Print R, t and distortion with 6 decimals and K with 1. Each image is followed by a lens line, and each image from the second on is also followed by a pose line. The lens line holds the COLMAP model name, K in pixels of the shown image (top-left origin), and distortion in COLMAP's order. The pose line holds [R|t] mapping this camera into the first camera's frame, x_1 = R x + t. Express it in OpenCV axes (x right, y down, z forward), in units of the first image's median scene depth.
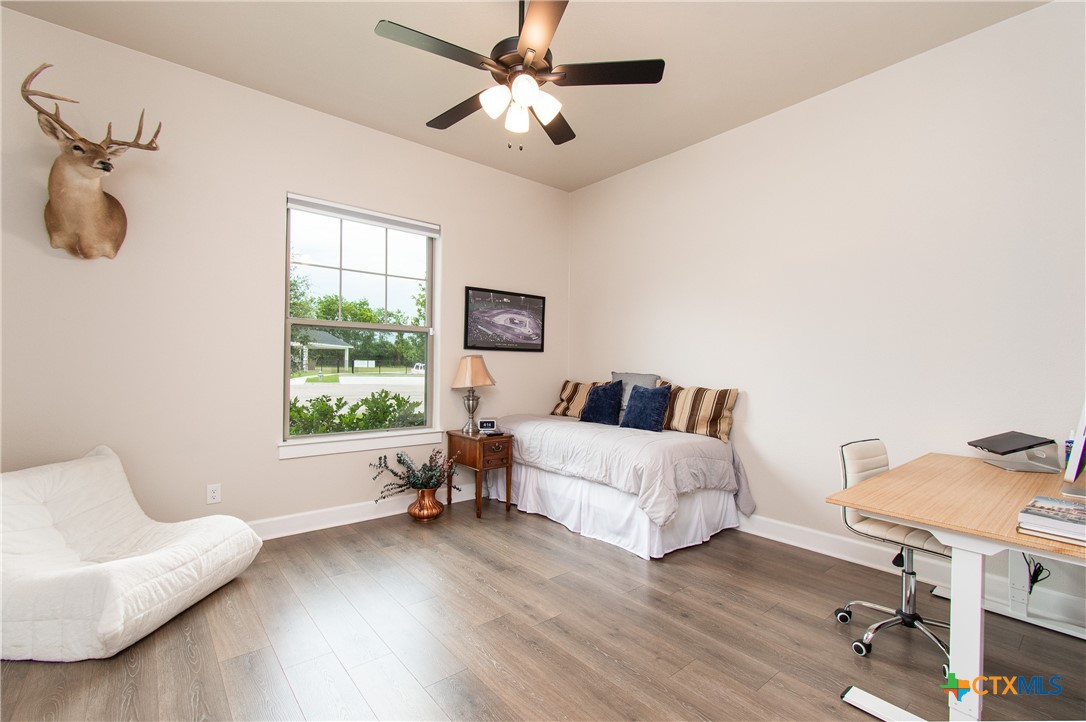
lens RADIAL K [[489.6, 0, 545.1], [0, 489.6, 361.8], [0, 0, 1]] dist [0.004925, -0.001203]
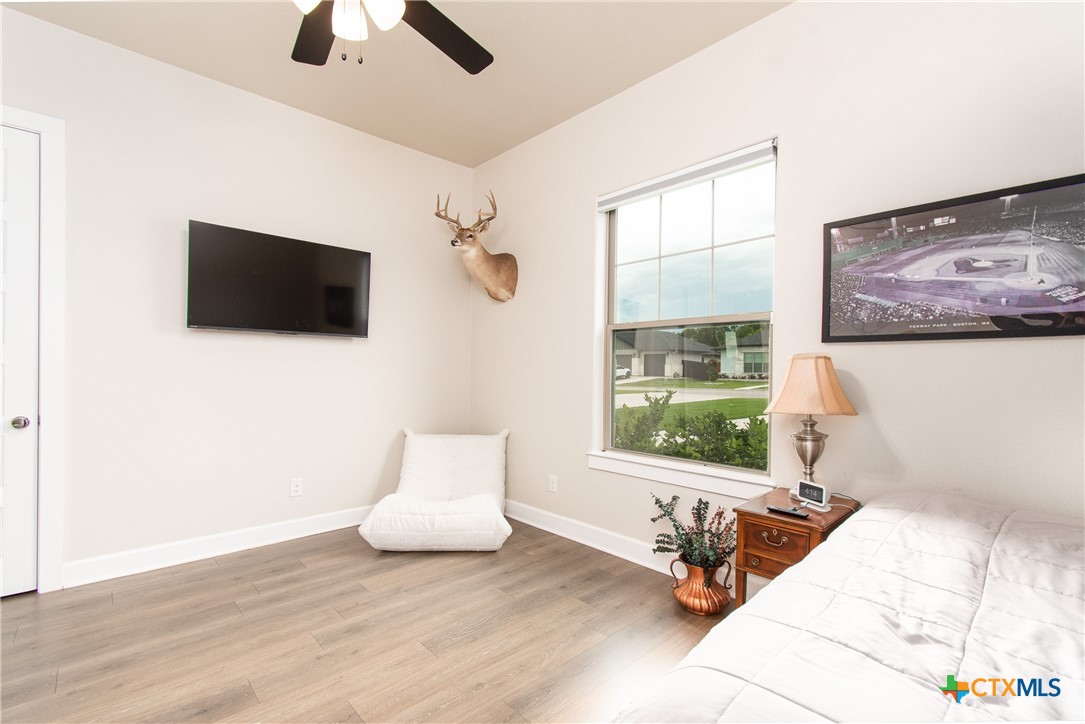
lens RADIAL K [[489.1, 0, 543.4], [0, 489.1, 370.7], [0, 0, 1]] dist [0.004925, -0.001203]
pose [[0.036064, -0.008464, -0.999314, 0.352062], [0.002974, 0.999961, -0.008362, 0.007268], [0.999345, -0.002671, 0.036088, 0.674303]]
